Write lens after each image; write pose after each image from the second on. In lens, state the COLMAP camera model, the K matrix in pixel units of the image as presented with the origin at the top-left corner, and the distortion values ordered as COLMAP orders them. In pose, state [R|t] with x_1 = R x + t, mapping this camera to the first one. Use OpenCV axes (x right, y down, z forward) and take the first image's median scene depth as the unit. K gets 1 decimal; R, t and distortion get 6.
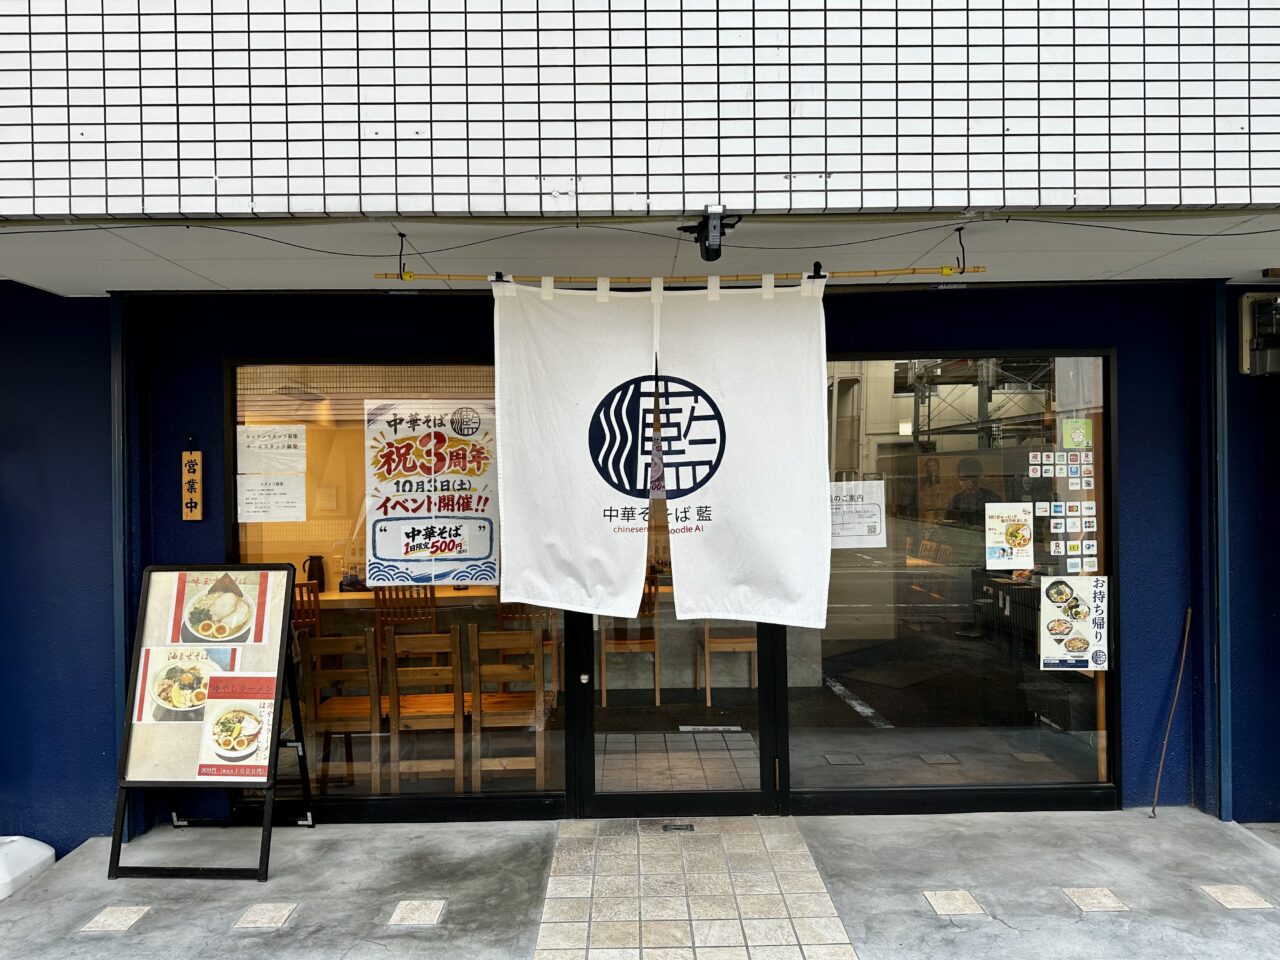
lens RADIAL K [[877.1, 0, 640.0], [0, 877.1, 480.0], [0, 0, 1]] dist [0.000021, -0.005757]
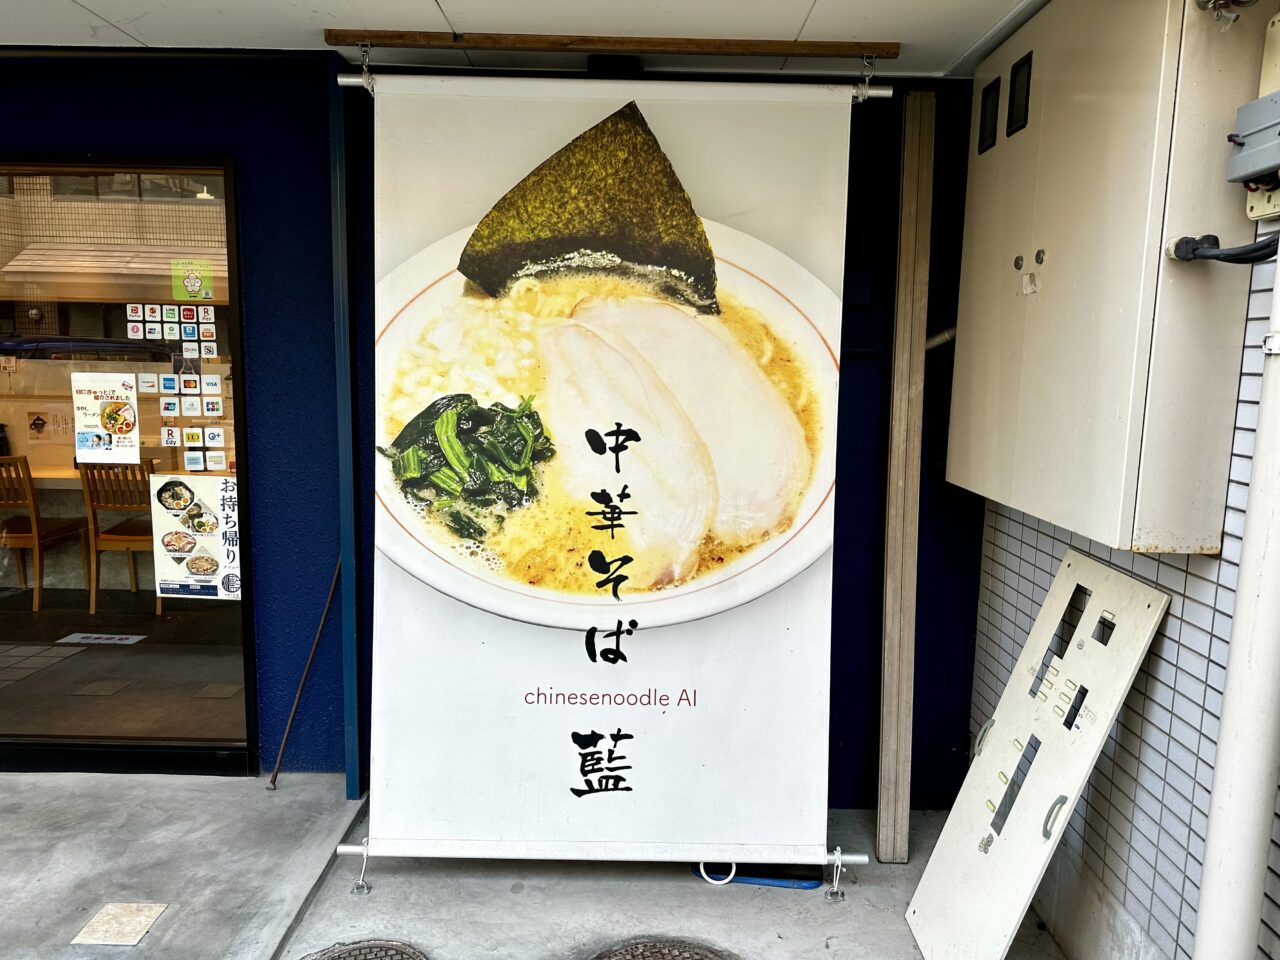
lens RADIAL K [[877.1, 0, 640.0], [0, 877.1, 480.0], [0, 0, 1]] dist [0.000021, -0.005757]
pose [[0.999451, 0.033066, -0.002140, 0.874236], [-0.032495, 0.990737, 0.131848, 0.003325], [0.006480, -0.131706, 0.991268, 0.265202]]
